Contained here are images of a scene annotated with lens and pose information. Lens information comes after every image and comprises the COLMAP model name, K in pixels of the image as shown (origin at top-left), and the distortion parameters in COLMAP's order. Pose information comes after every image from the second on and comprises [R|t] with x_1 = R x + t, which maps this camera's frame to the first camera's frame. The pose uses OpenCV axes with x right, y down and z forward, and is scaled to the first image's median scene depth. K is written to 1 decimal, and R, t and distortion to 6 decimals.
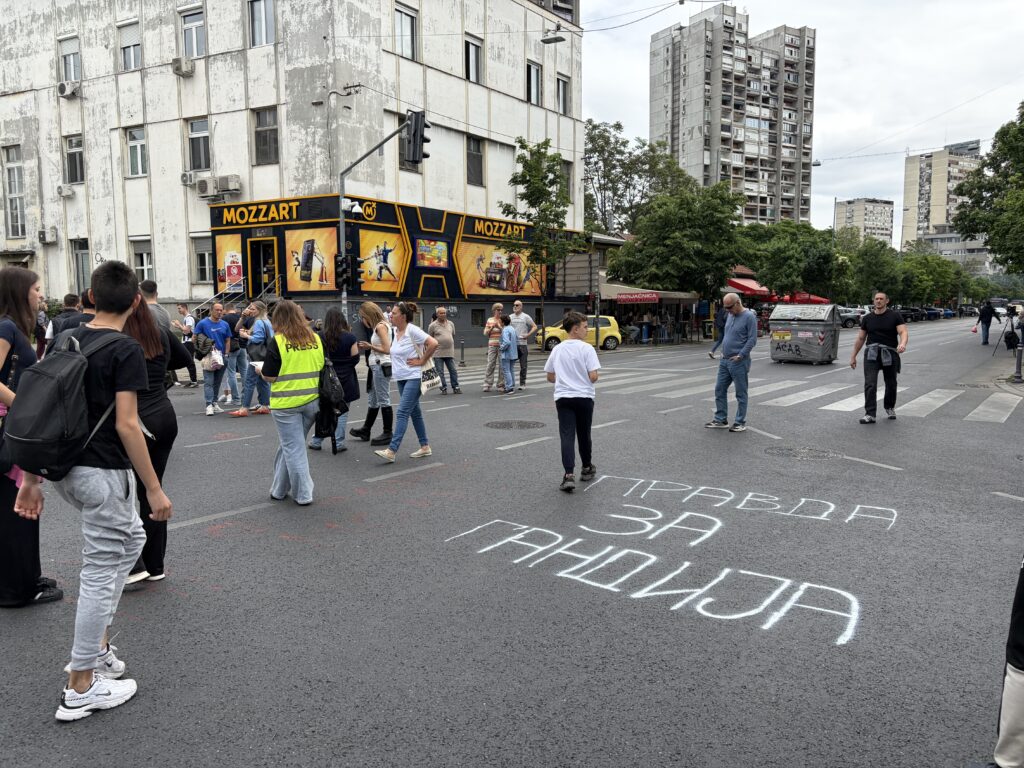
lens RADIAL K [[781.0, 0, 515.5], [0, 781.0, 380.6], [0, 0, 1]] dist [0.059877, -0.028514]
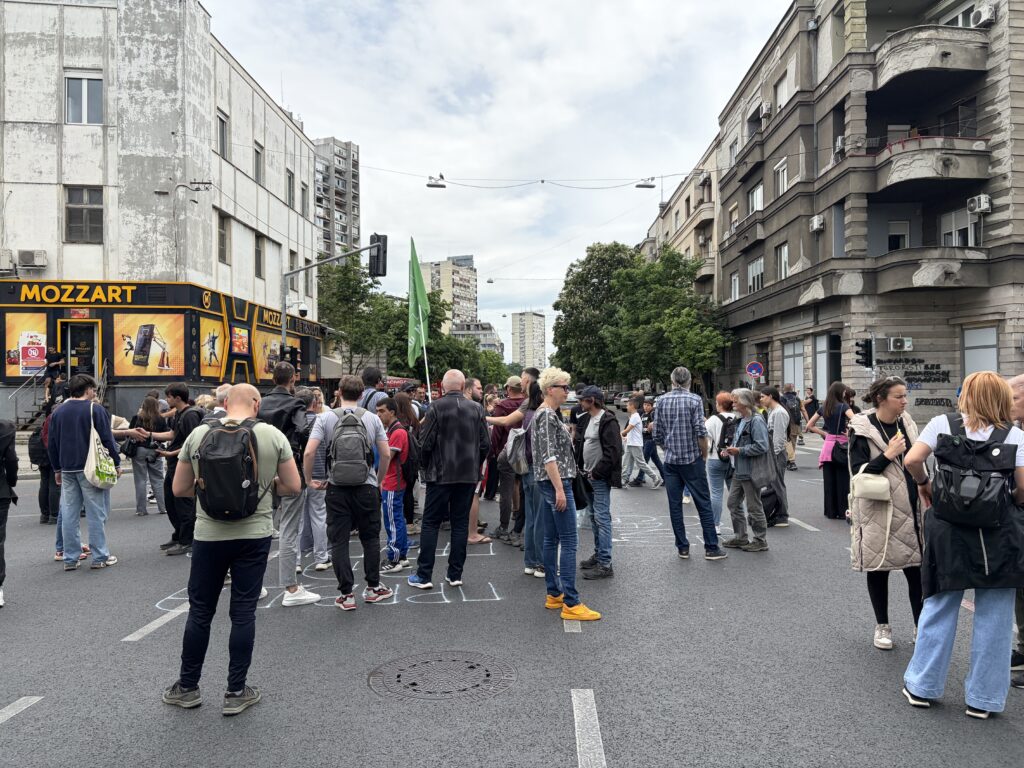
lens RADIAL K [[781.0, 0, 513.9], [0, 781.0, 389.4], [0, 0, 1]] dist [0.059877, -0.028514]
pose [[0.822833, 0.002039, 0.568280, -0.433584], [0.050522, 0.995771, -0.076725, 0.001489], [-0.566034, 0.091843, 0.819250, -0.064933]]
